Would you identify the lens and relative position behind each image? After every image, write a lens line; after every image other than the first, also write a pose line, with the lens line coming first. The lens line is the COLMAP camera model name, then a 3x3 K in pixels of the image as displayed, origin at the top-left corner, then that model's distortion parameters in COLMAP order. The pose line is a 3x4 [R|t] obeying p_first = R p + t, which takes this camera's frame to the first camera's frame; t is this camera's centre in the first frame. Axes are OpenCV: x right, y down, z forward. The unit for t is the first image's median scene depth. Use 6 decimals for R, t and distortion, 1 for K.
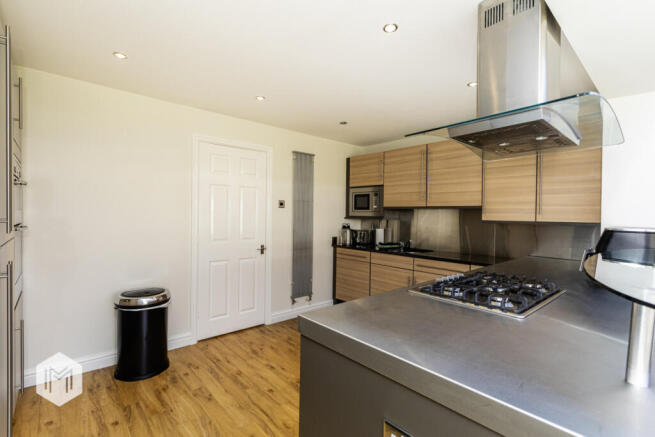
lens RADIAL K [[306.6, 0, 329.0], [0, 306.6, 217.3], [0, 0, 1]] dist [0.002307, 0.000183]
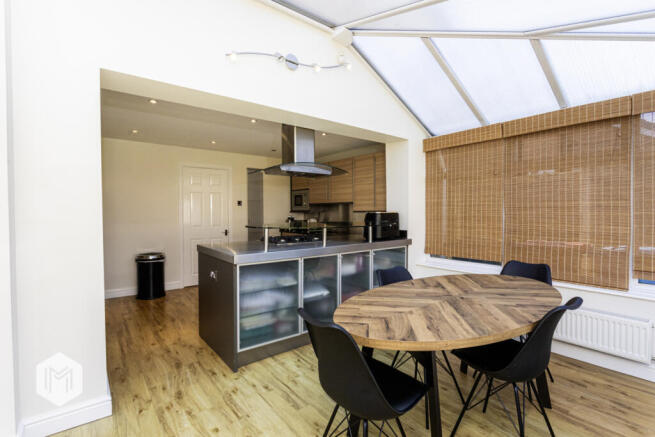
lens RADIAL K [[309.5, 0, 325.9], [0, 309.5, 216.7], [0, 0, 1]] dist [-0.003428, -0.000312]
pose [[0.998354, -0.015415, -0.055233, 0.356679], [0.015589, 0.999875, 0.002736, 0.027043], [0.055184, -0.003593, 0.998470, -0.509727]]
